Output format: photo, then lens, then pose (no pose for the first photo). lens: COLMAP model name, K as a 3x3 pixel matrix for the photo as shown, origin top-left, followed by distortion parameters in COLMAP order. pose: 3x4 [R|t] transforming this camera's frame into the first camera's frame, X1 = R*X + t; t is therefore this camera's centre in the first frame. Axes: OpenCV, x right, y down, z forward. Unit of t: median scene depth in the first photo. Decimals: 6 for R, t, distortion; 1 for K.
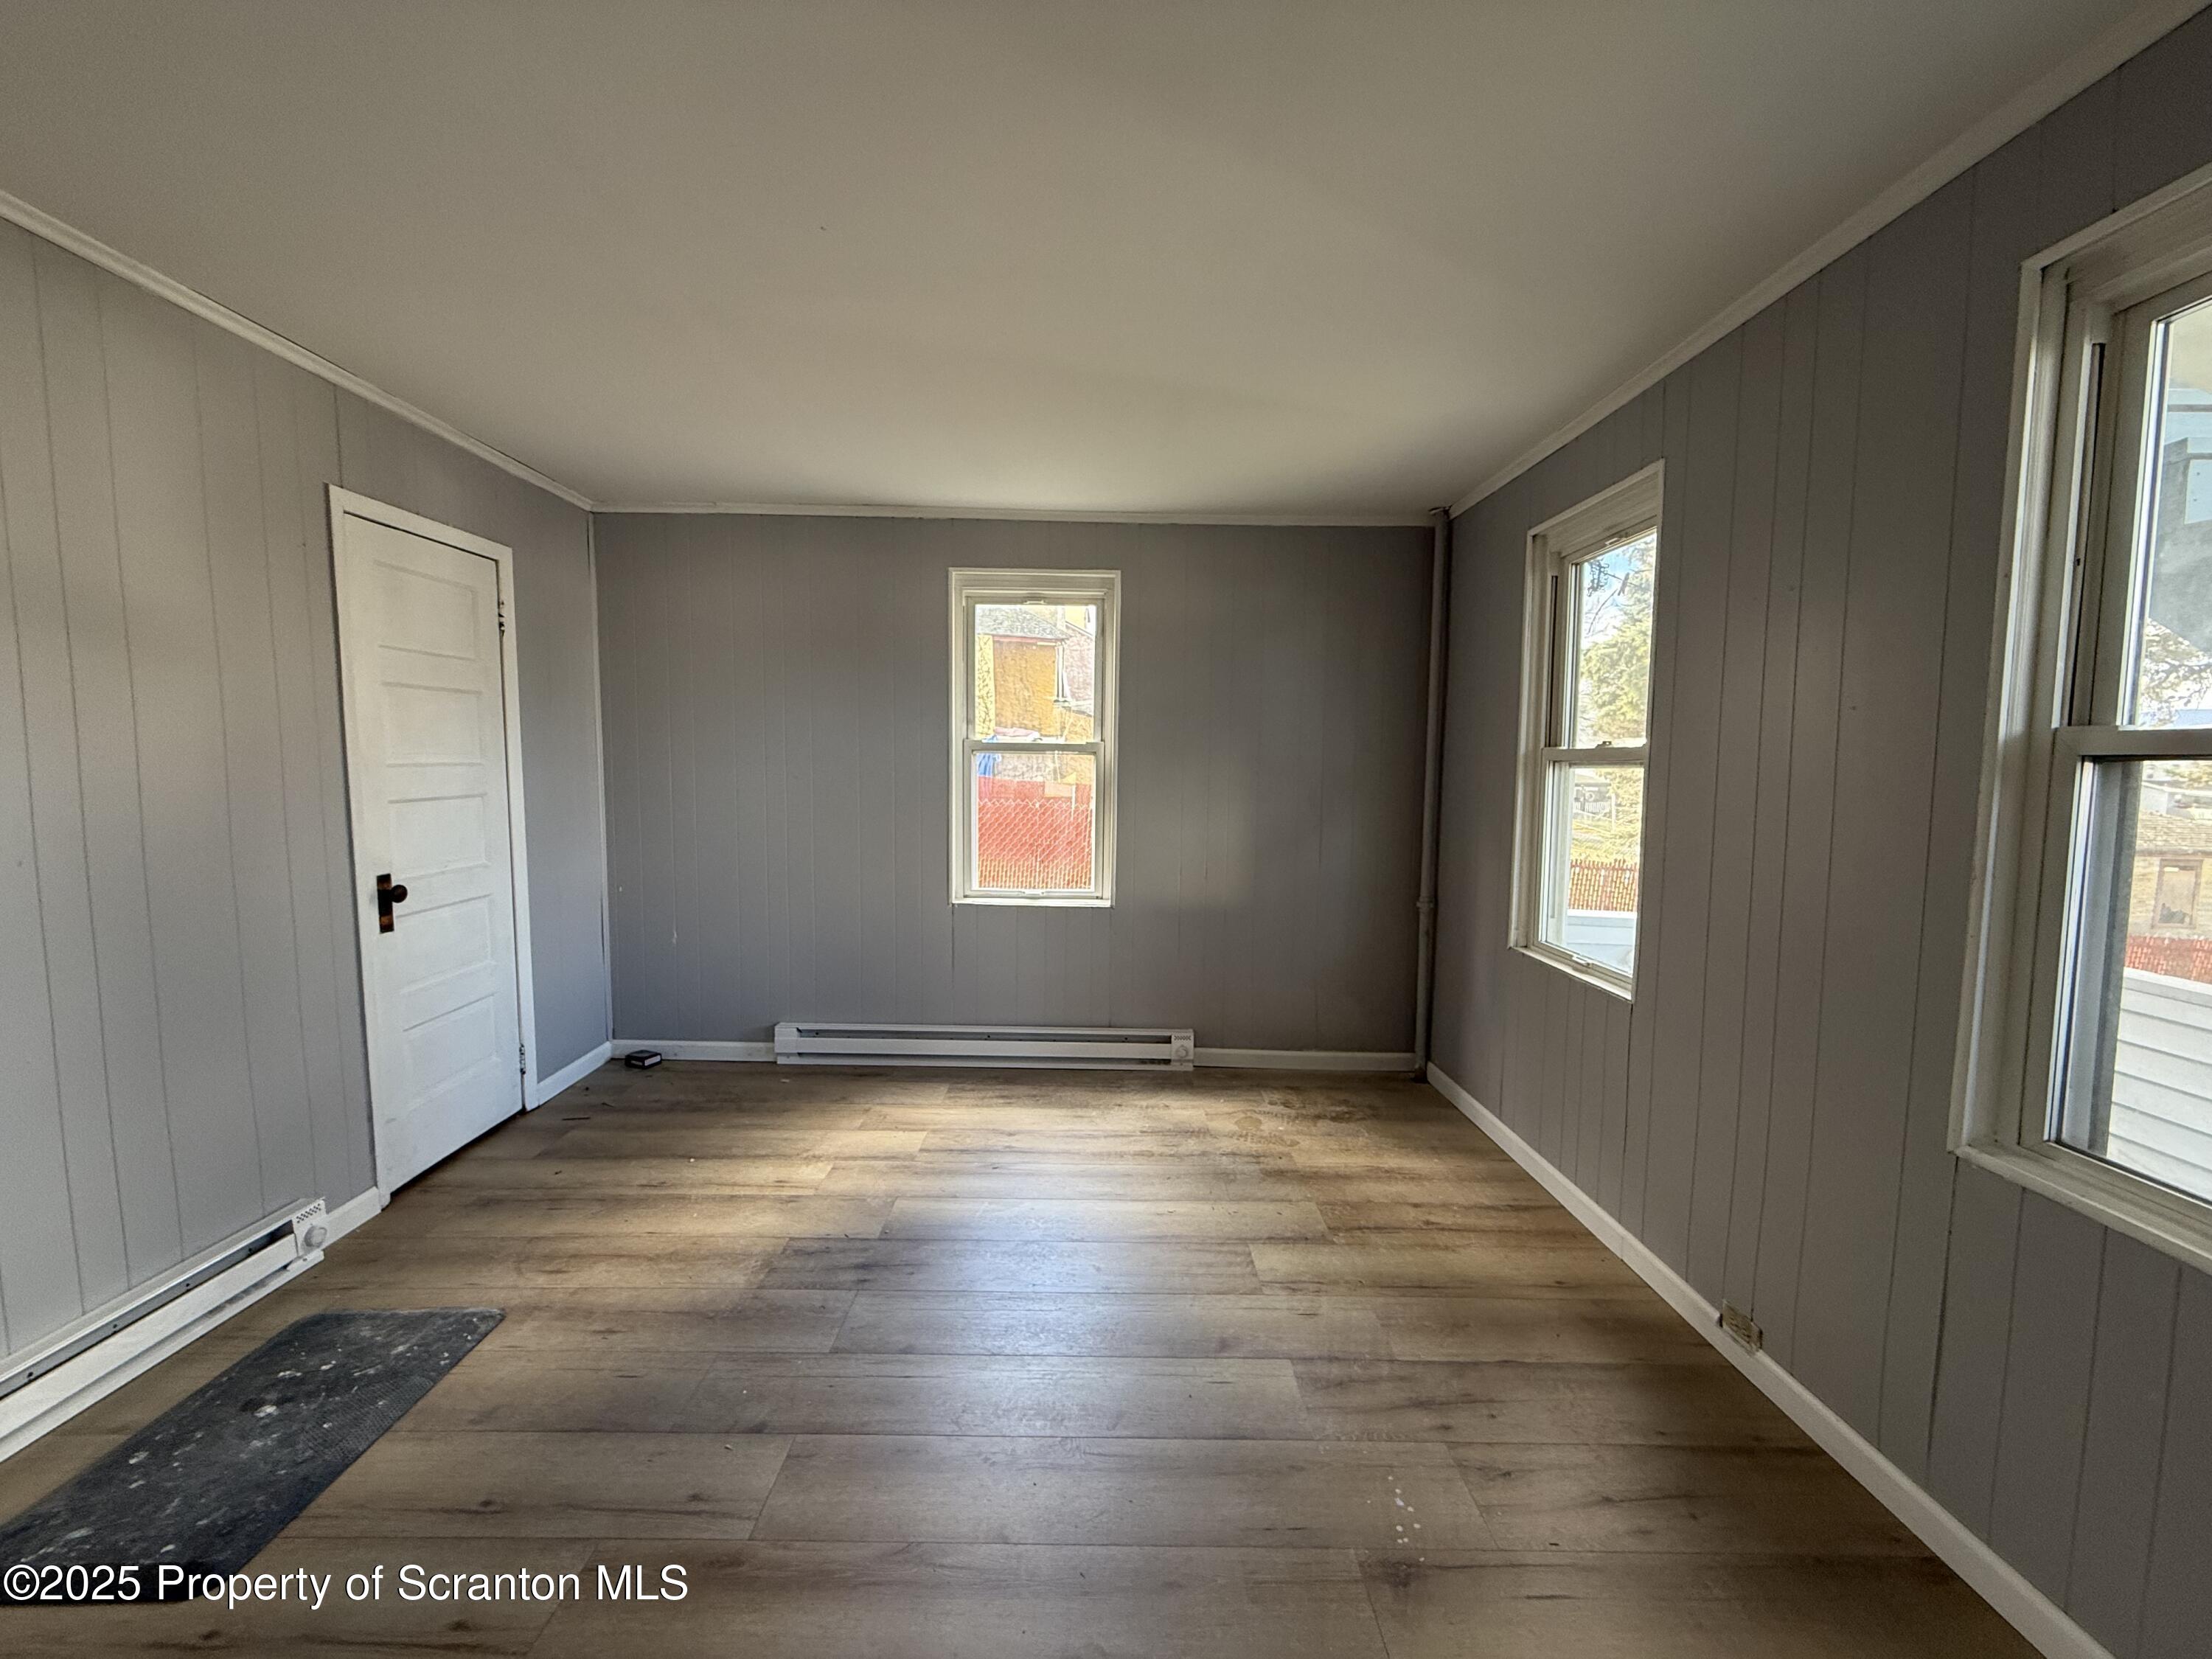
lens RADIAL K [[878.0, 0, 1099.8], [0, 878.0, 827.8], [0, 0, 1]] dist [0.000282, -0.000290]
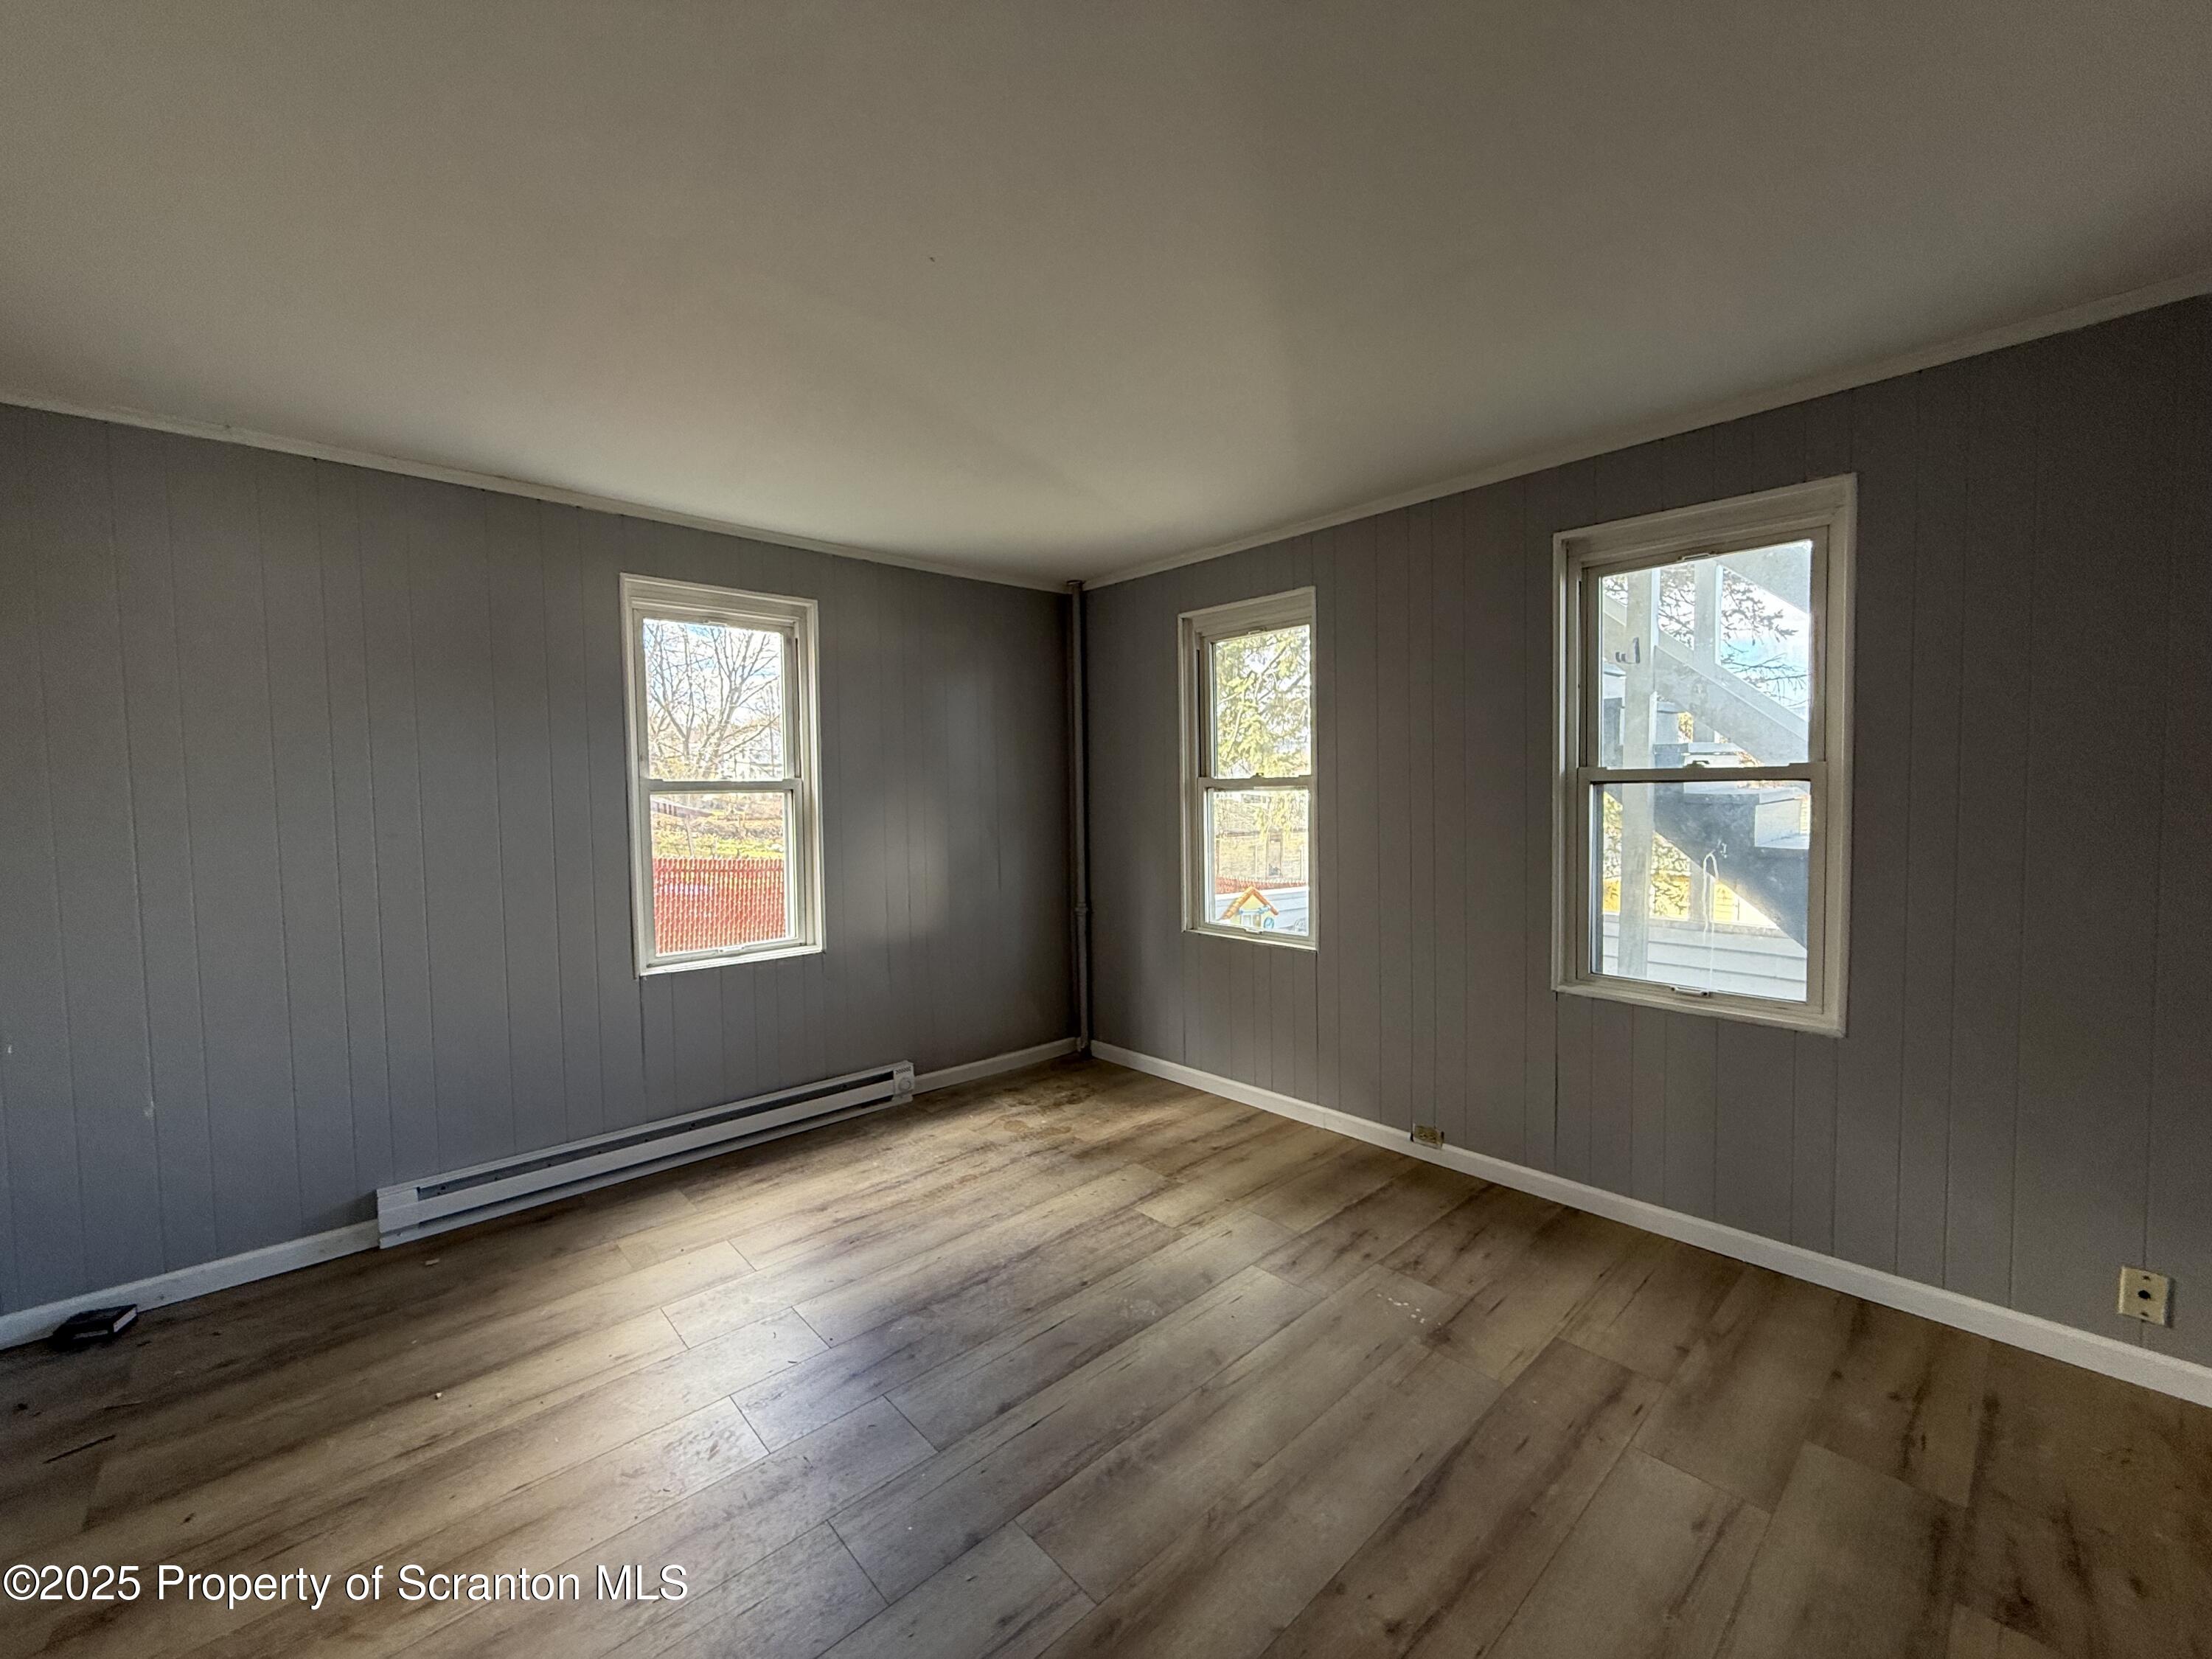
lens RADIAL K [[878.0, 0, 1102.7], [0, 878.0, 825.7], [0, 0, 1]] dist [0.000282, -0.000290]
pose [[0.740892, -0.055012, 0.669368, -0.521167], [0.074455, 0.997224, -0.000455, -0.029778], [-0.667485, 0.050175, 0.742931, 0.115774]]
